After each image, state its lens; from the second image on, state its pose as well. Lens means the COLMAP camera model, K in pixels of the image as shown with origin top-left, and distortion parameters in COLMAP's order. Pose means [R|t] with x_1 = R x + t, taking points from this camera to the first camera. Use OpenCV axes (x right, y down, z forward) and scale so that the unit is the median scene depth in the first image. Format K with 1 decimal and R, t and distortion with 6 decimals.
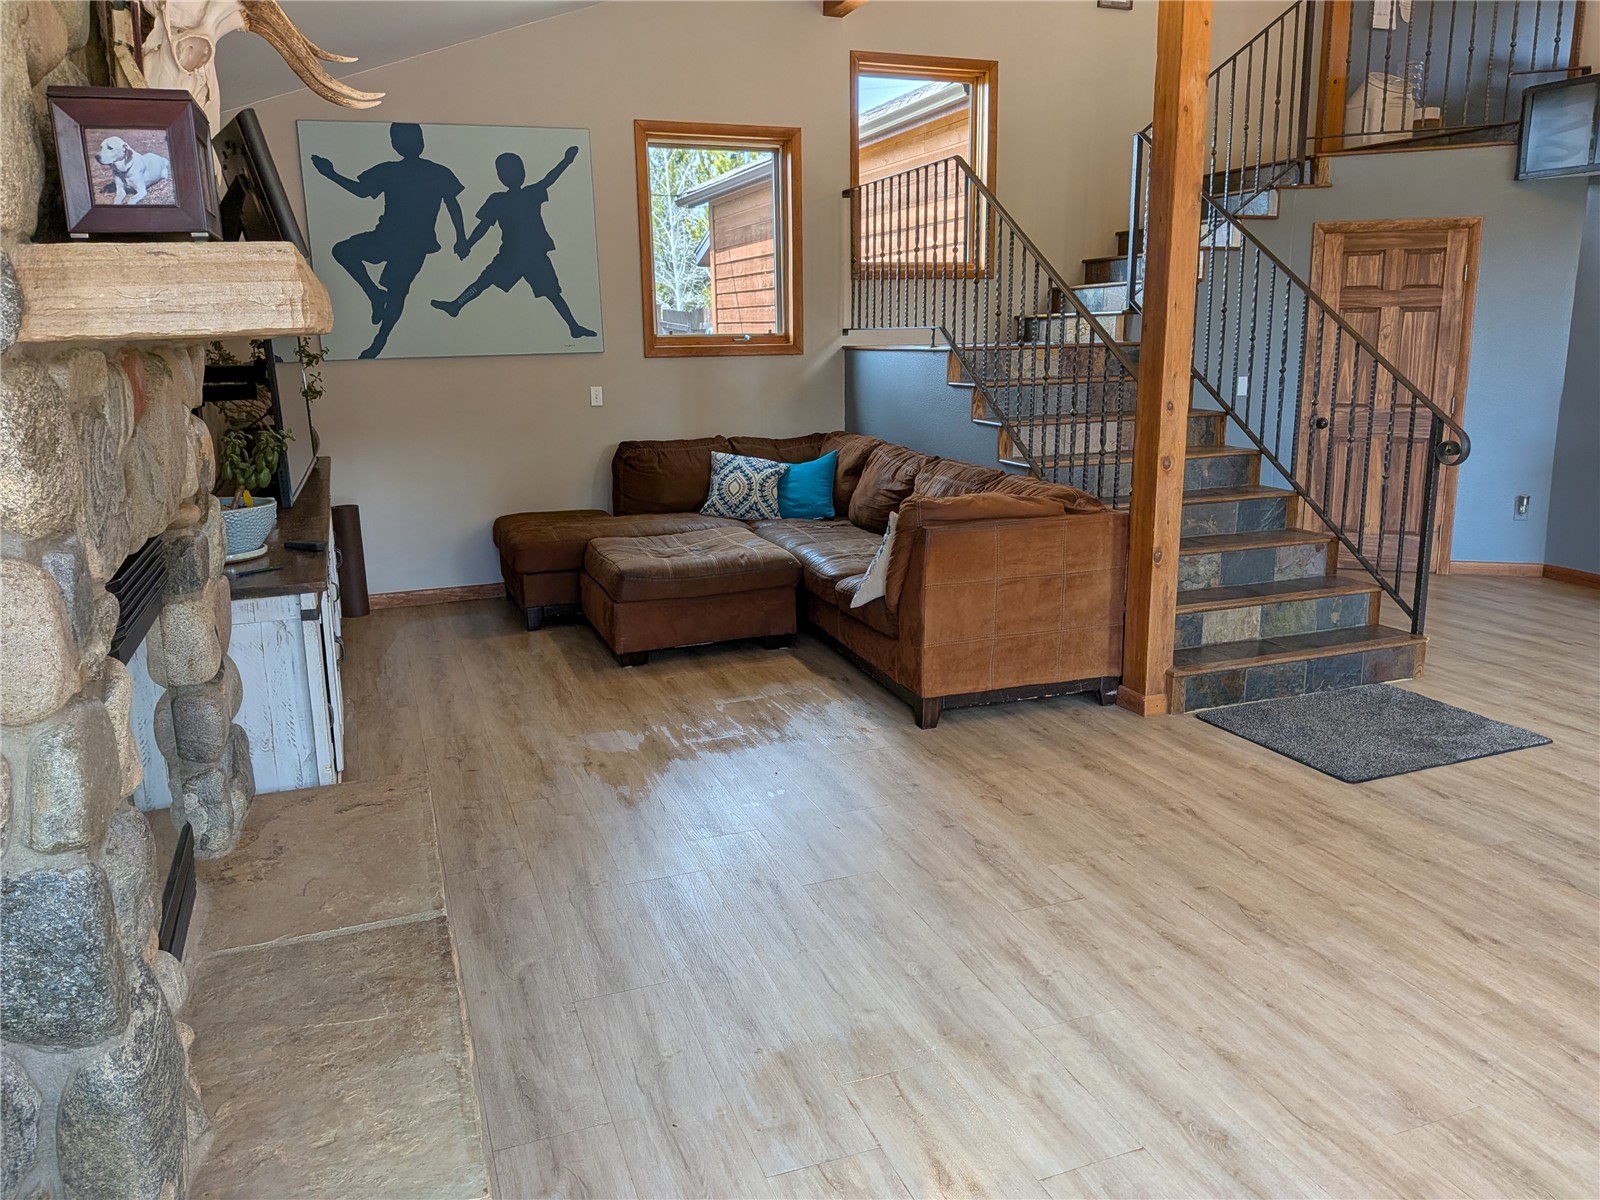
lens RADIAL K [[1158.2, 0, 788.7], [0, 1158.2, 580.6], [0, 0, 1]] dist [0.058267, -0.092007]
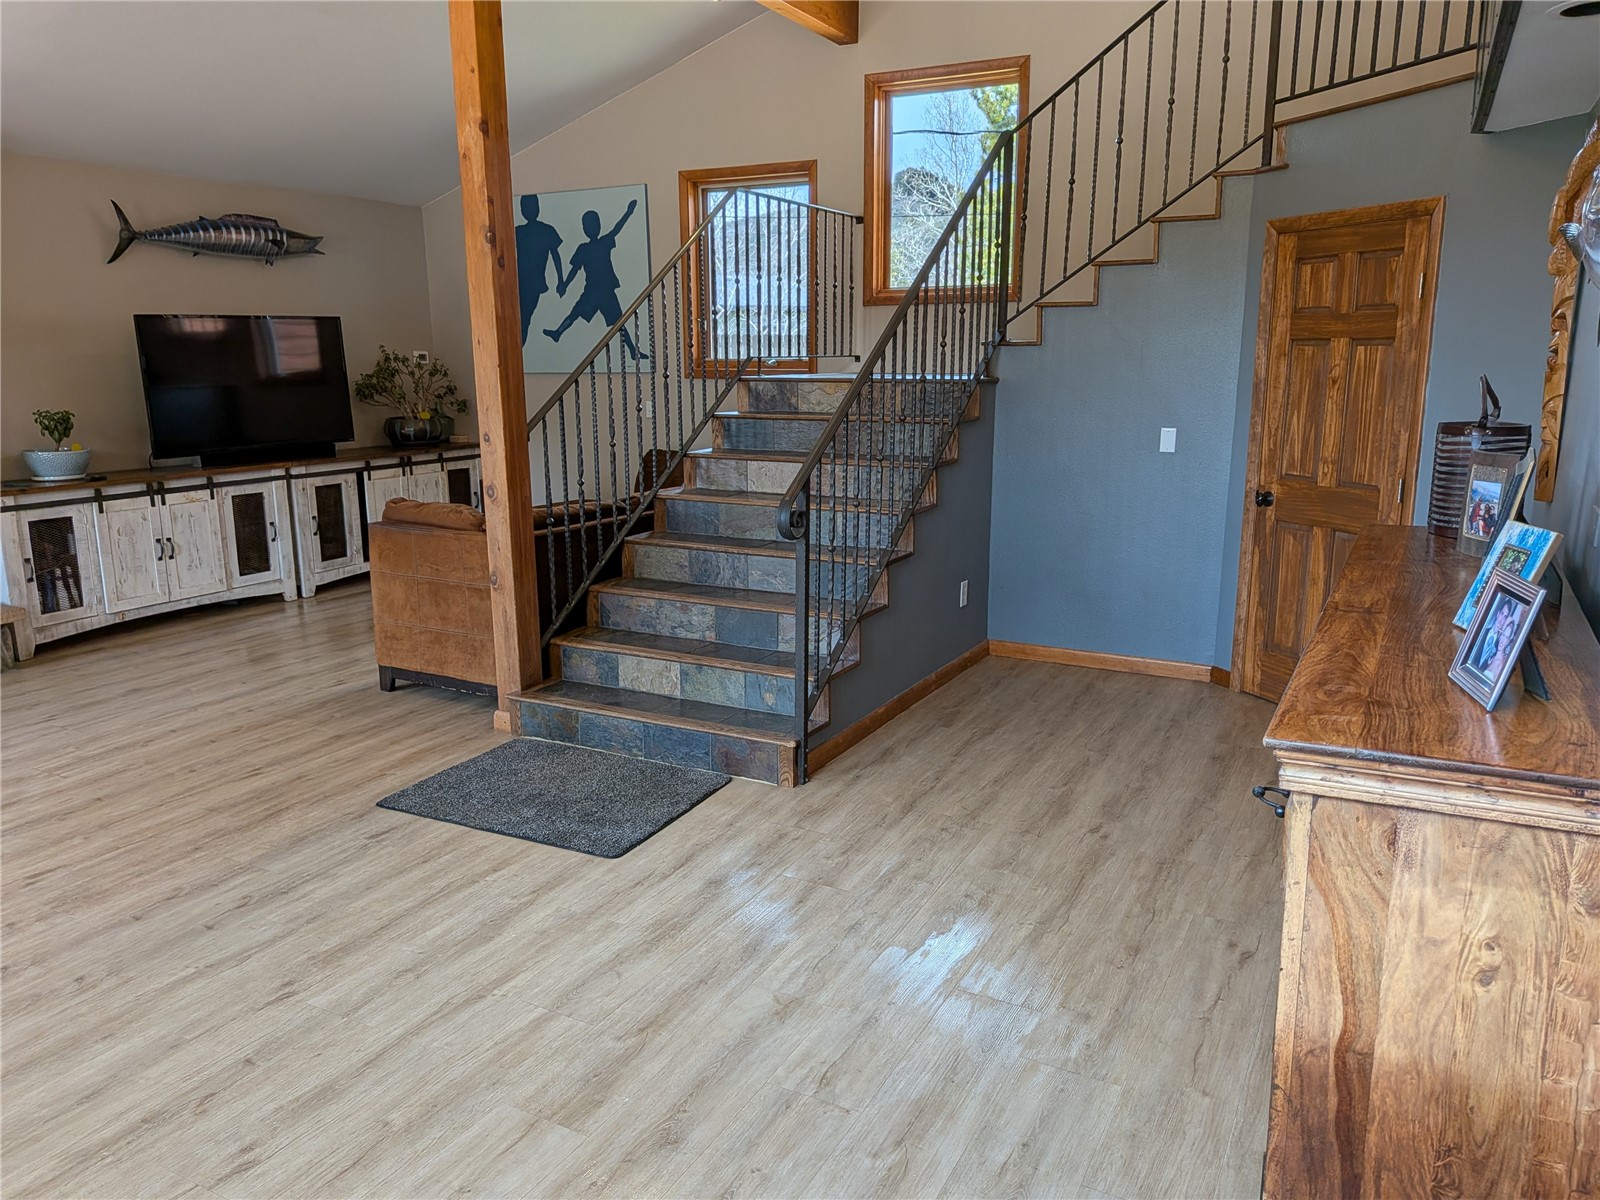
lens RADIAL K [[1158.2, 0, 804.8], [0, 1158.2, 611.2], [0, 0, 1]] dist [0.058267, -0.092007]
pose [[0.663333, 0.176504, -0.727211, 1.106152], [-0.165219, 0.982348, 0.087723, -0.114150], [0.729858, 0.061959, 0.680785, 0.424050]]
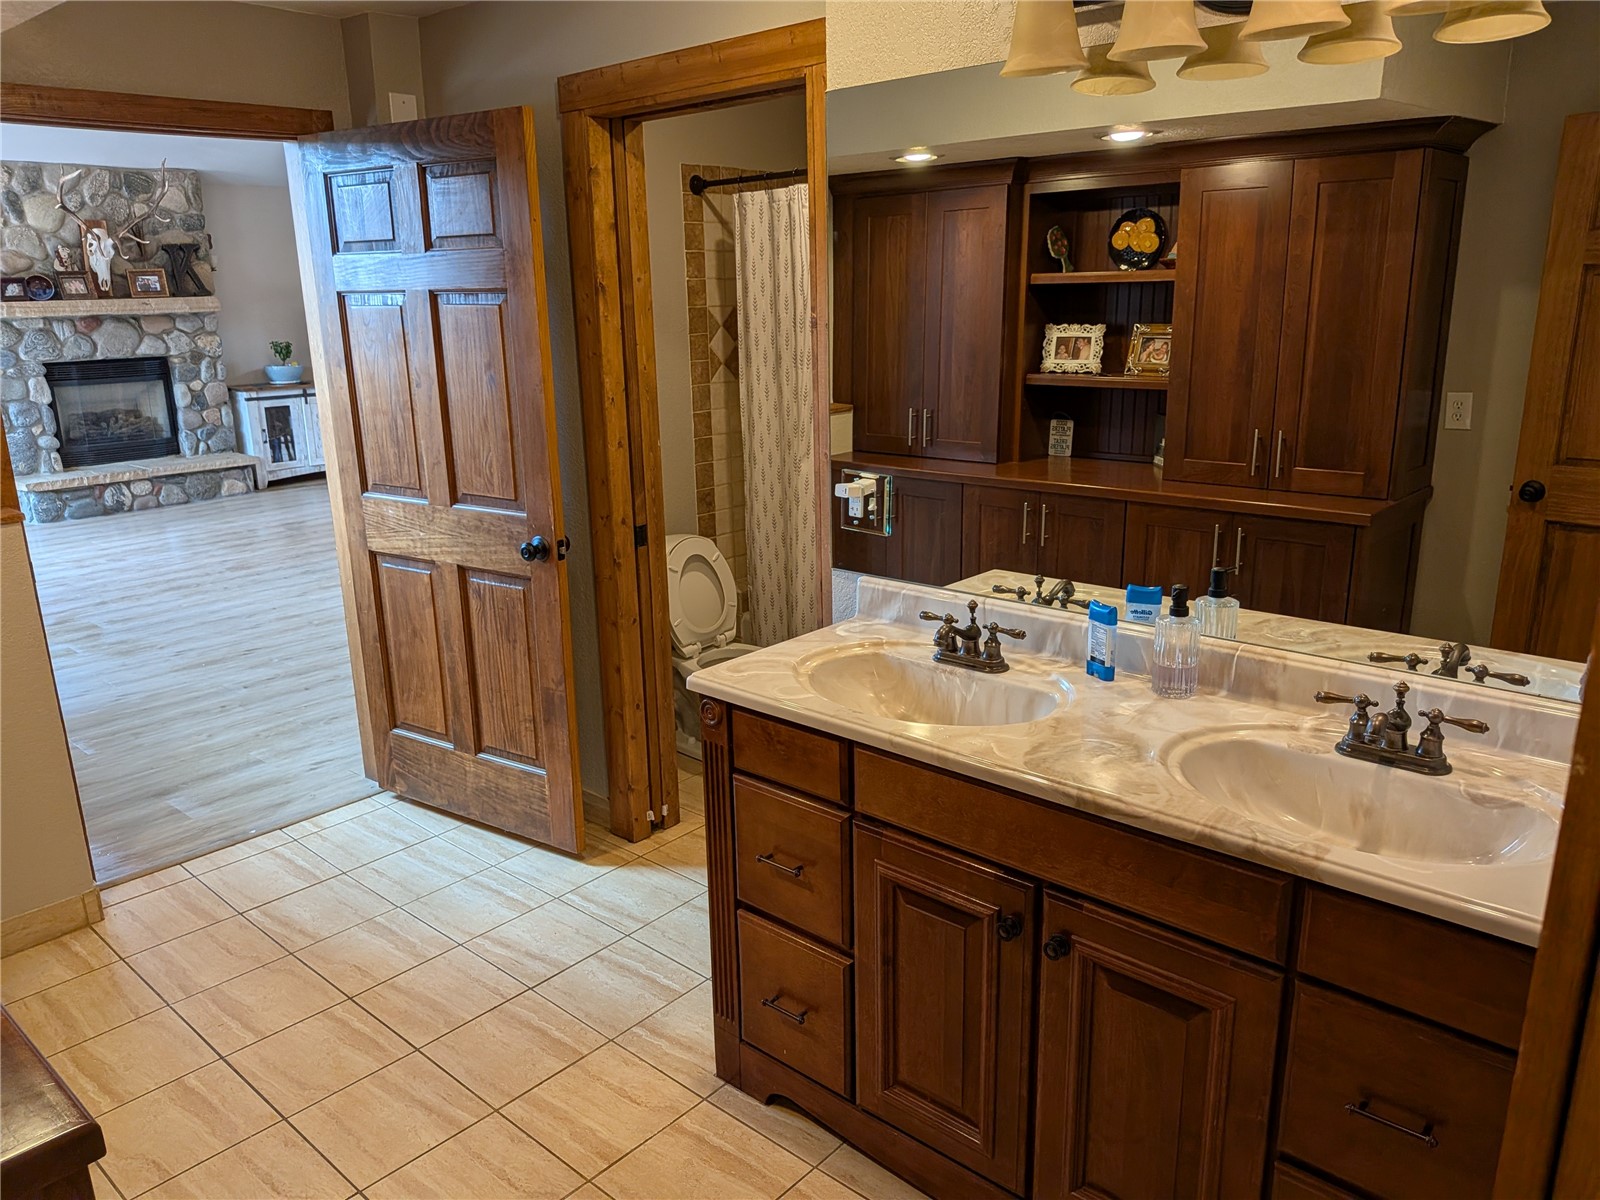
lens RADIAL K [[1158.2, 0, 793.8], [0, 1158.2, 595.4], [0, 0, 1]] dist [0.058267, -0.092007]
pose [[0.463360, 0.233291, -0.854911, 1.912338], [-0.176329, 0.969707, 0.169047, -0.155488], [0.868450, 0.072417, 0.490459, 0.476606]]
